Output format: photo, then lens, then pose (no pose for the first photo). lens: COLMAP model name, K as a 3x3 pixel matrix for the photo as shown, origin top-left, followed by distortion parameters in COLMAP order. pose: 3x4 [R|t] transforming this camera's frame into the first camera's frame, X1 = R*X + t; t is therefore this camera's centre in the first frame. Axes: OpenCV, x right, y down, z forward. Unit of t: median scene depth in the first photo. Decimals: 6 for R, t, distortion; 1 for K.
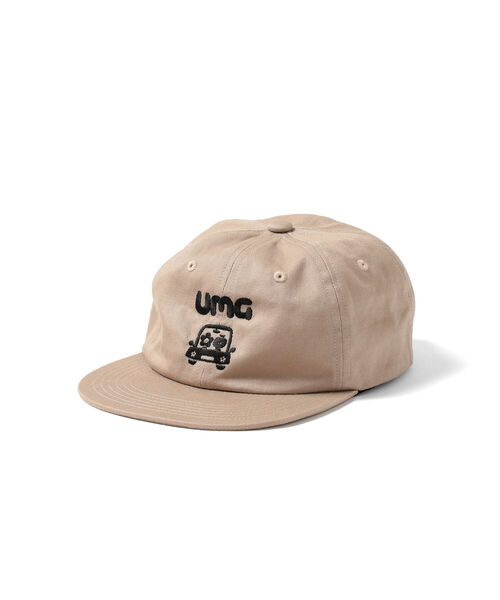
lens RADIAL K [[2294.4, 0, 250.4], [0, 2294.4, 299.9], [0, 0, 1]] dist [0.184325, 0.000000]
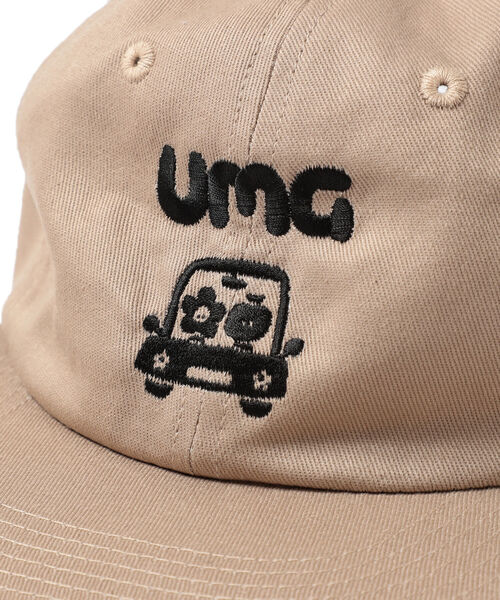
lens RADIAL K [[2294.4, 0, 248.8], [0, 2294.4, 300.1], [0, 0, 1]] dist [0.184325, 0.000000]
pose [[0.998380, -0.055662, 0.011814, -0.016499], [0.053713, 0.990417, 0.127240, -0.021718], [-0.018783, -0.126399, 0.991802, 0.705296]]
